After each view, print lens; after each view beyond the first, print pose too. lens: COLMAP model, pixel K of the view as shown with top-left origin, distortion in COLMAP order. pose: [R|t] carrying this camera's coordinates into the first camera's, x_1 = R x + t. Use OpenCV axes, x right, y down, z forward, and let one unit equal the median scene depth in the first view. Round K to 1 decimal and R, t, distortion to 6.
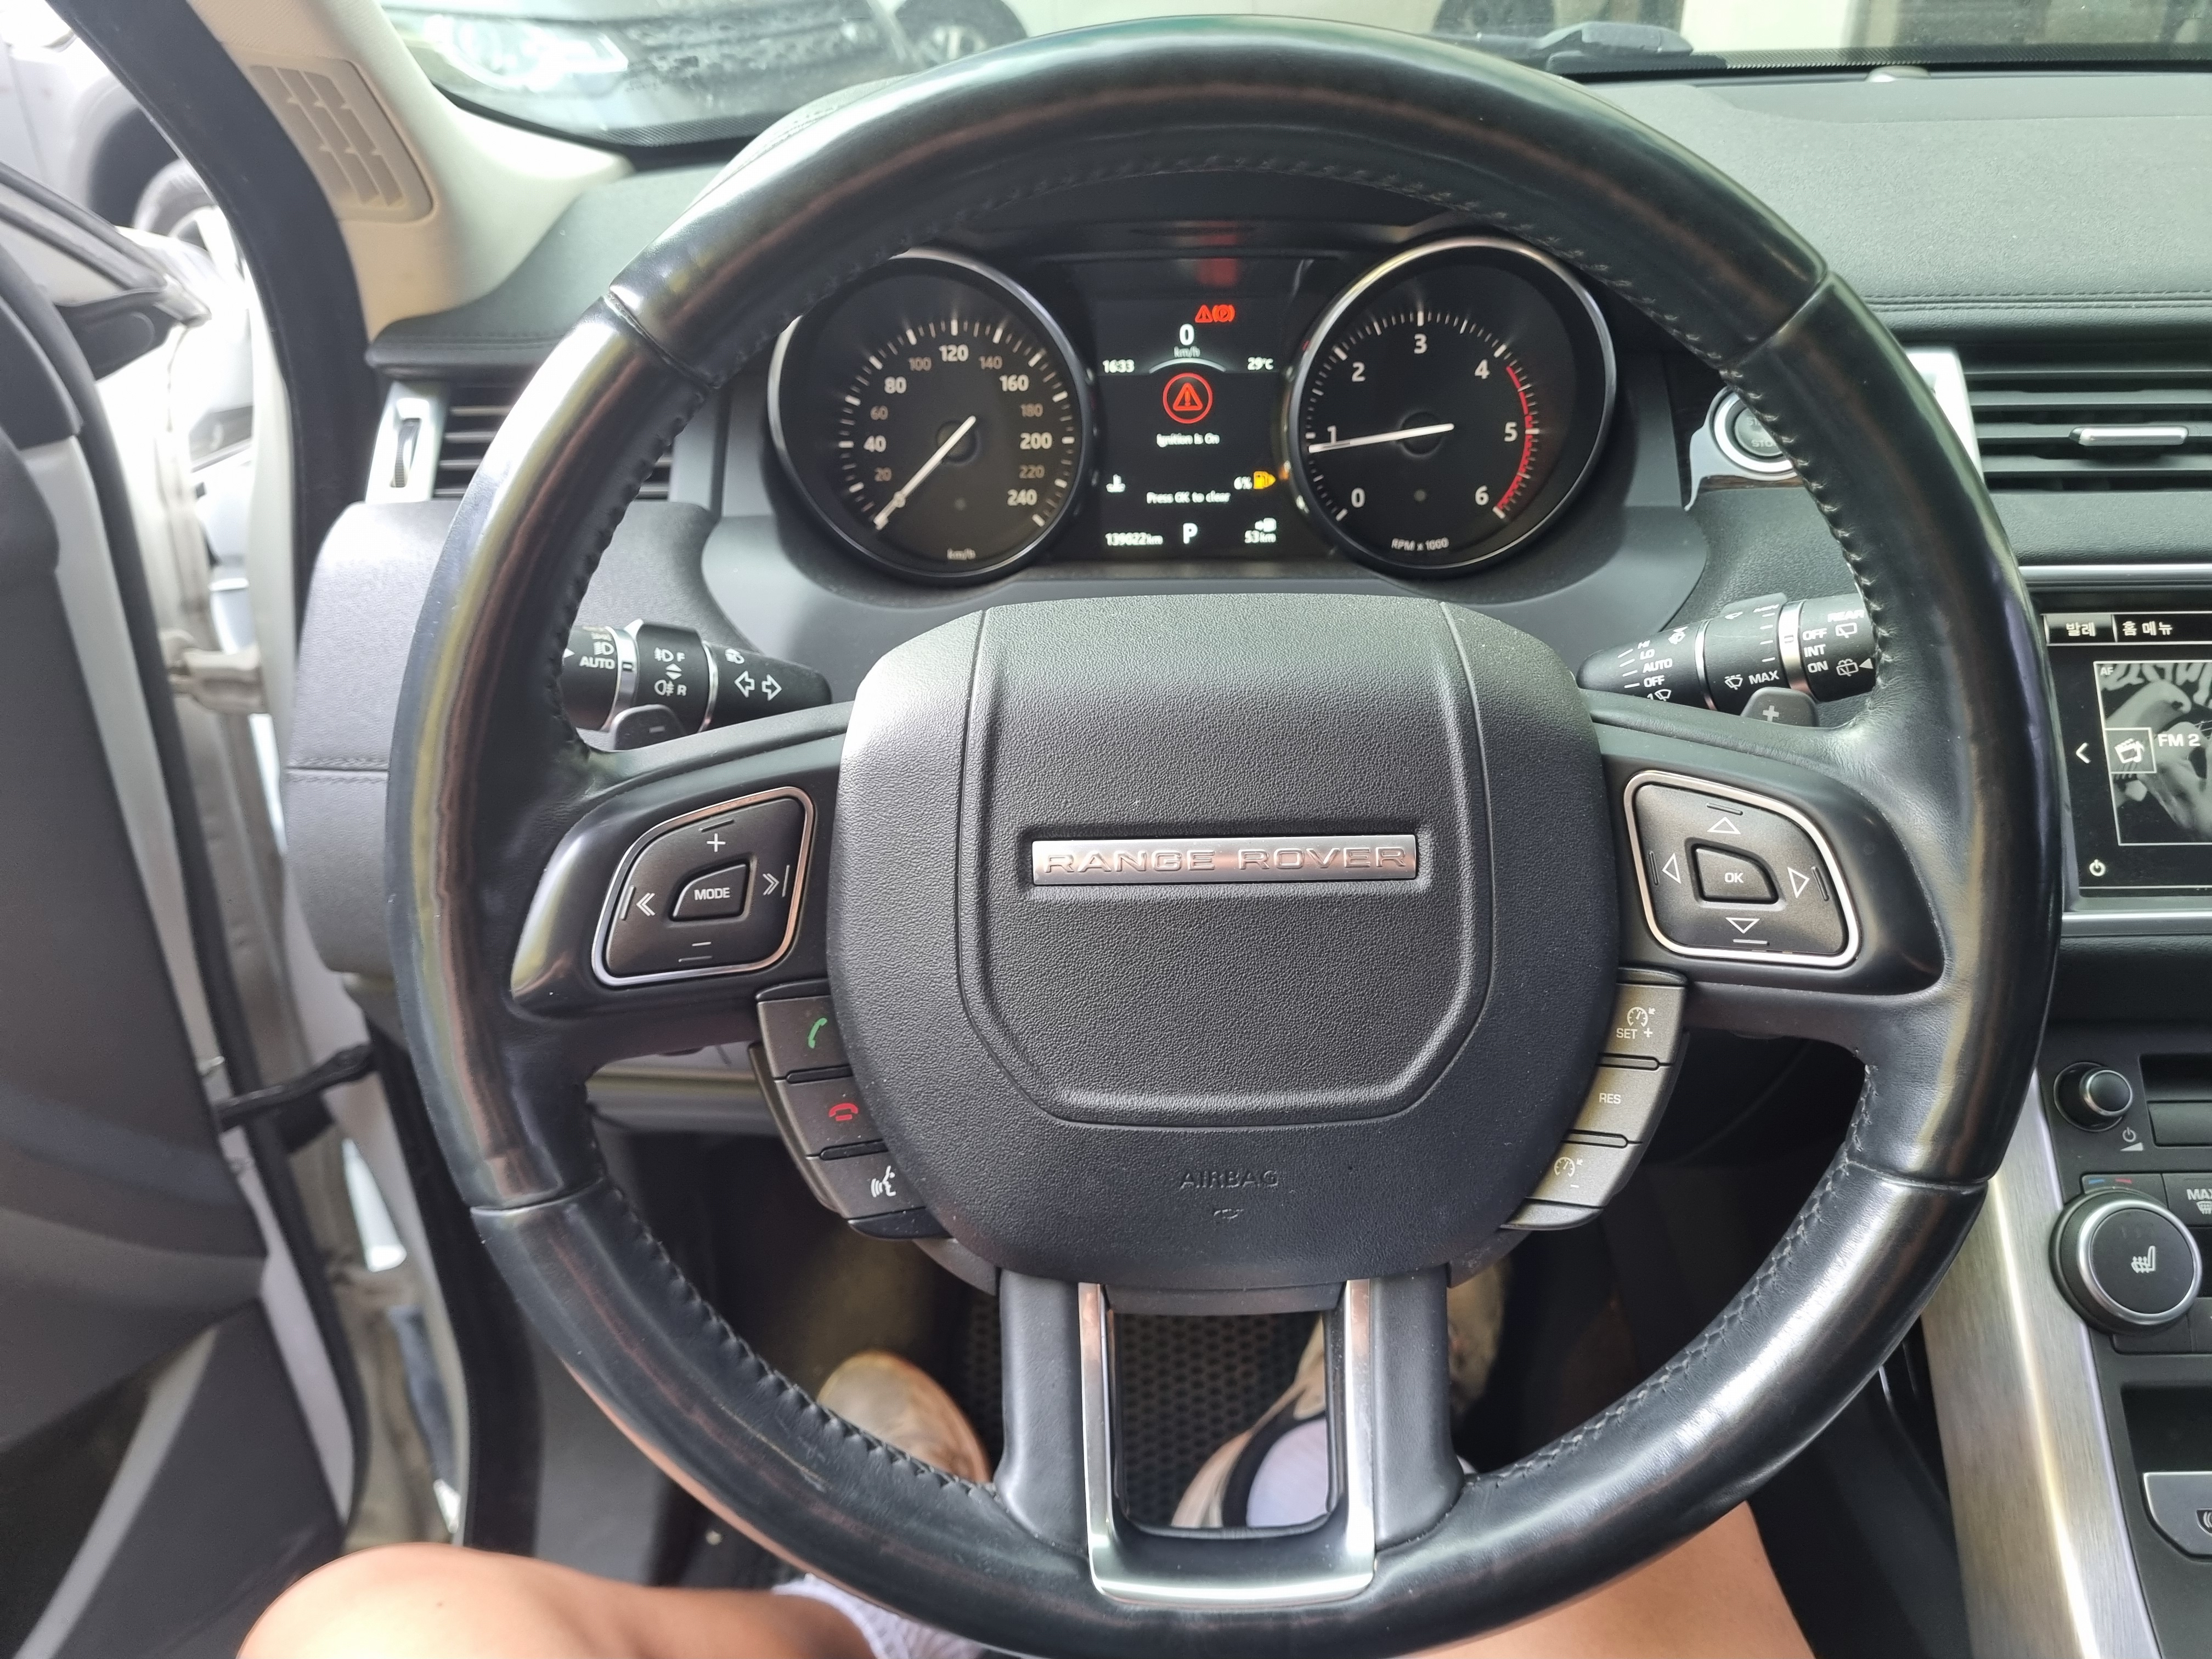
lens RADIAL K [[1712.4, 0, 1133.4], [0, 1712.4, 829.7], [0, 0, 1]] dist [0.019343, -0.001689]
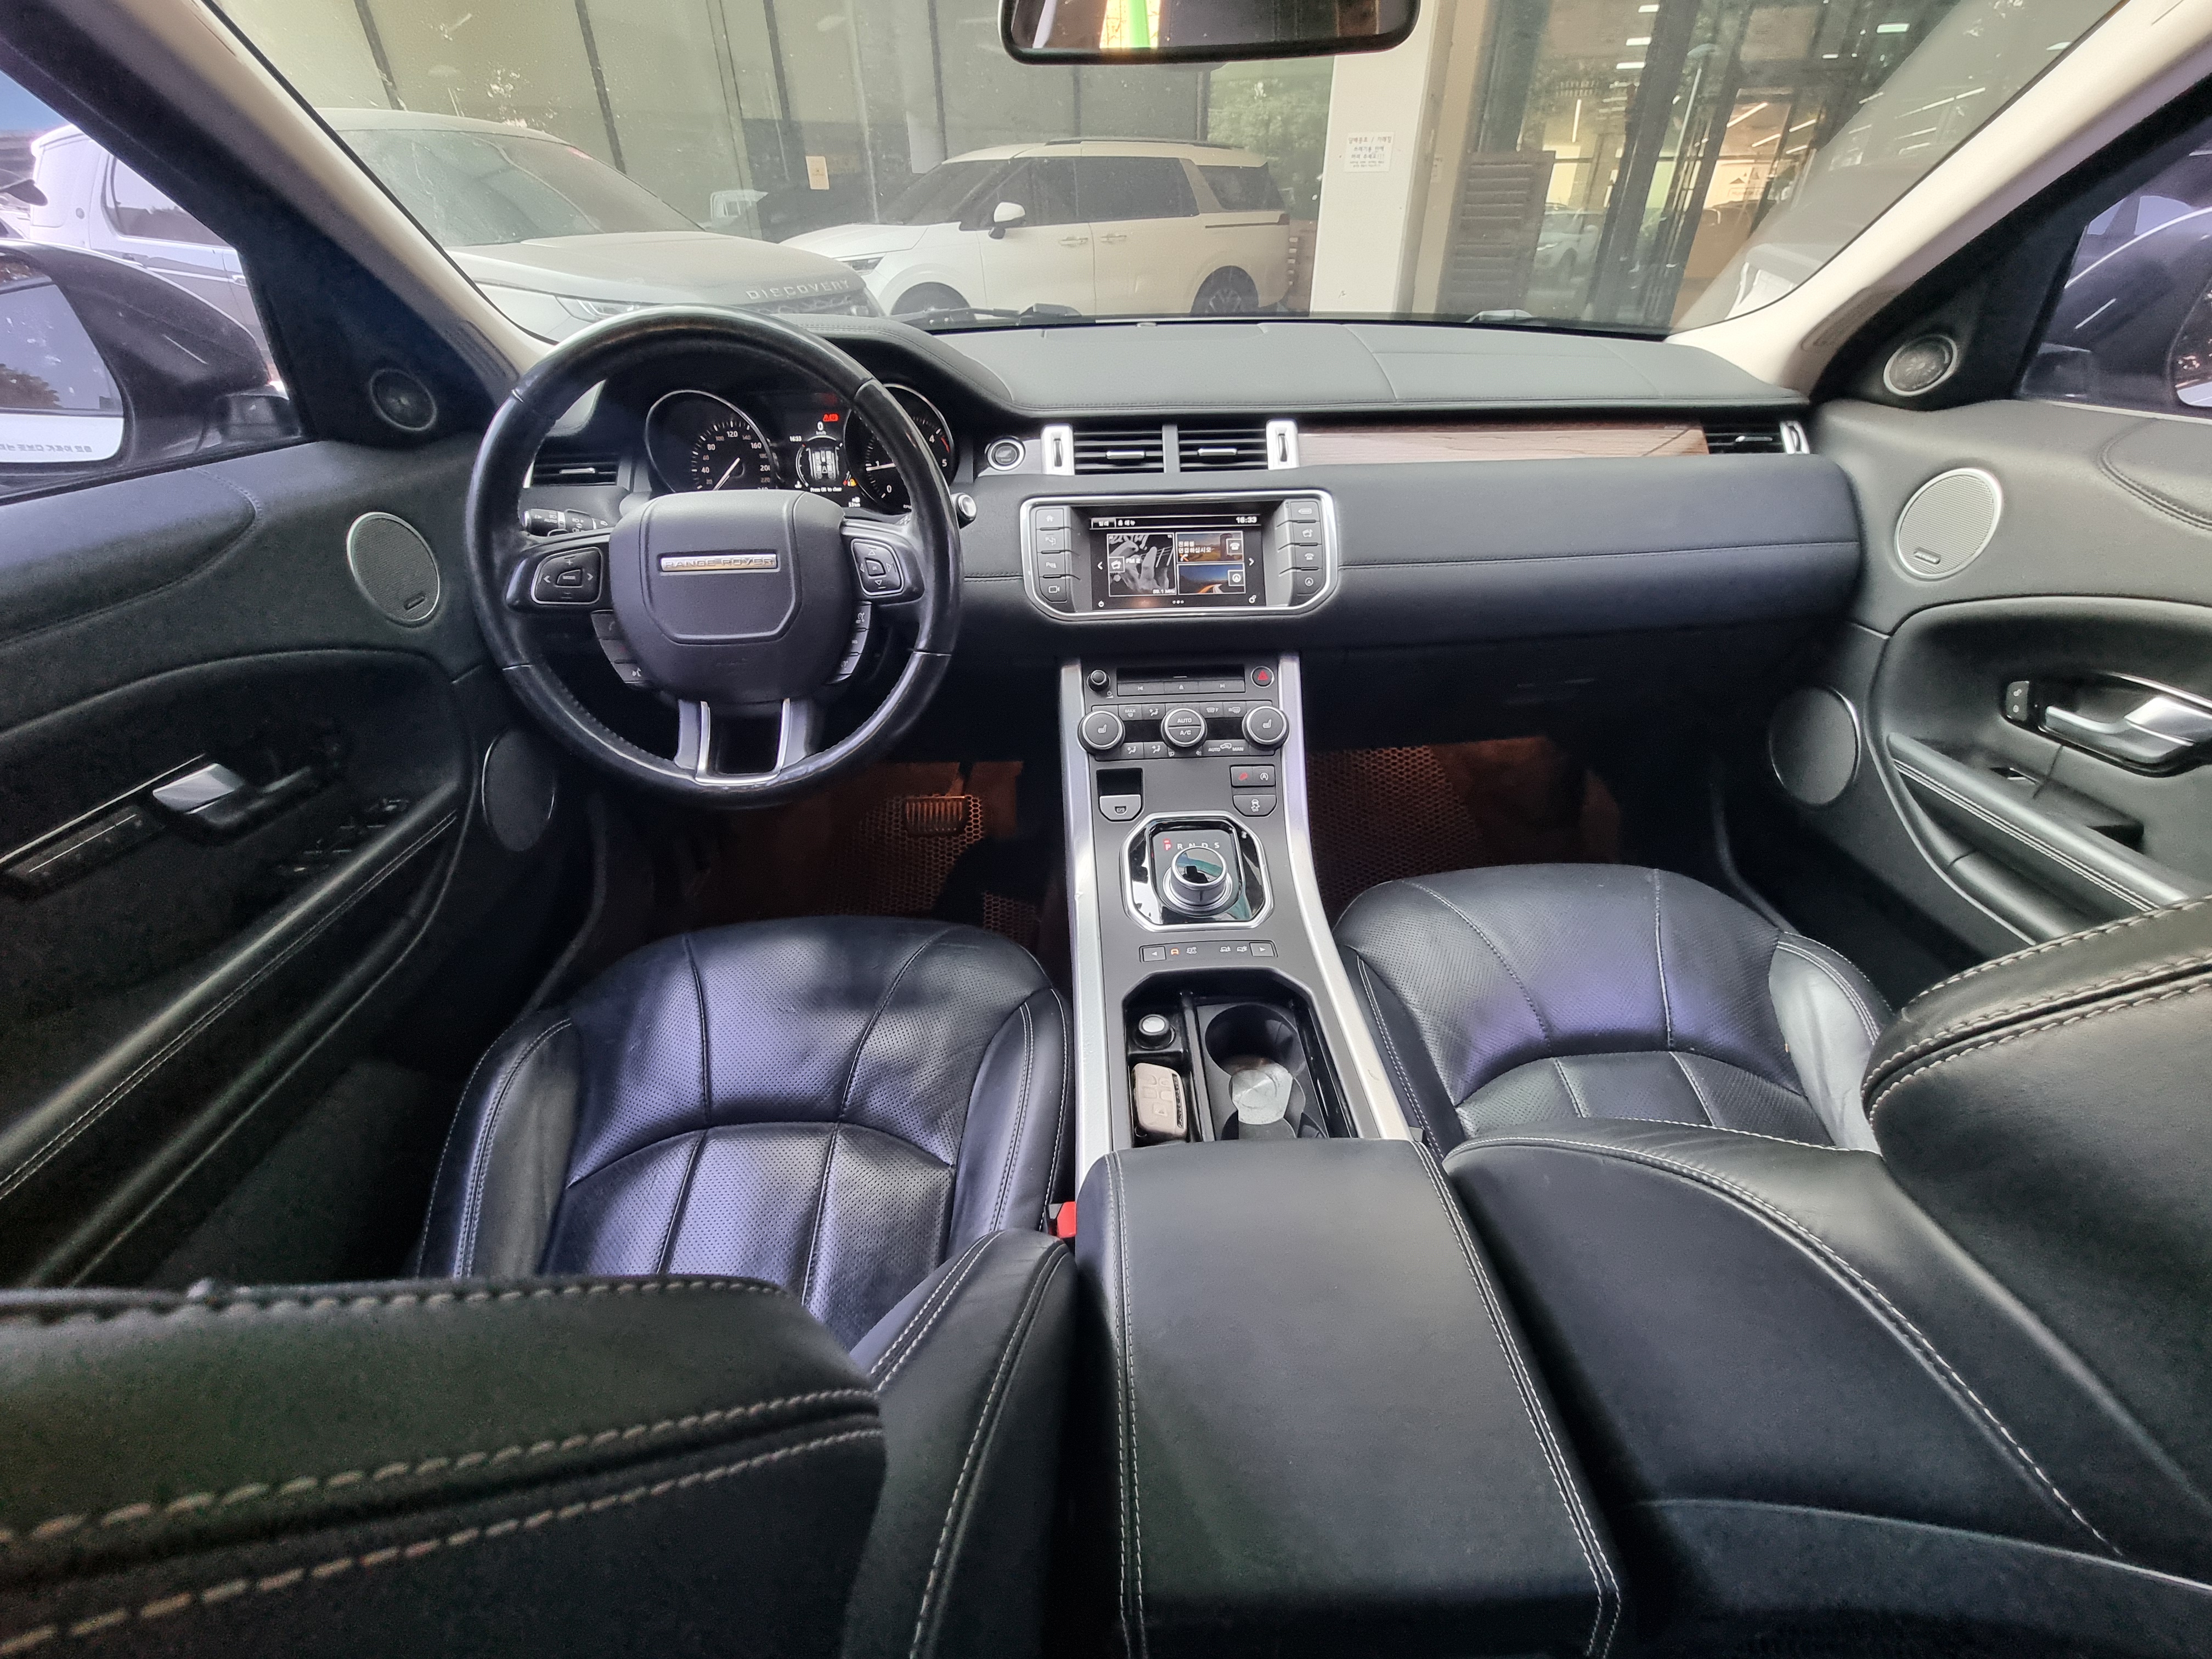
lens RADIAL K [[908.5, 0, 1106.0], [0, 908.5, 829.5], [0, 0, 1]] dist [-0.000537, -0.000140]
pose [[0.998741, -0.026209, 0.042768, 0.396126], [0.022239, 0.995621, 0.090797, 0.216056], [-0.044960, -0.089732, 0.994951, -0.477639]]
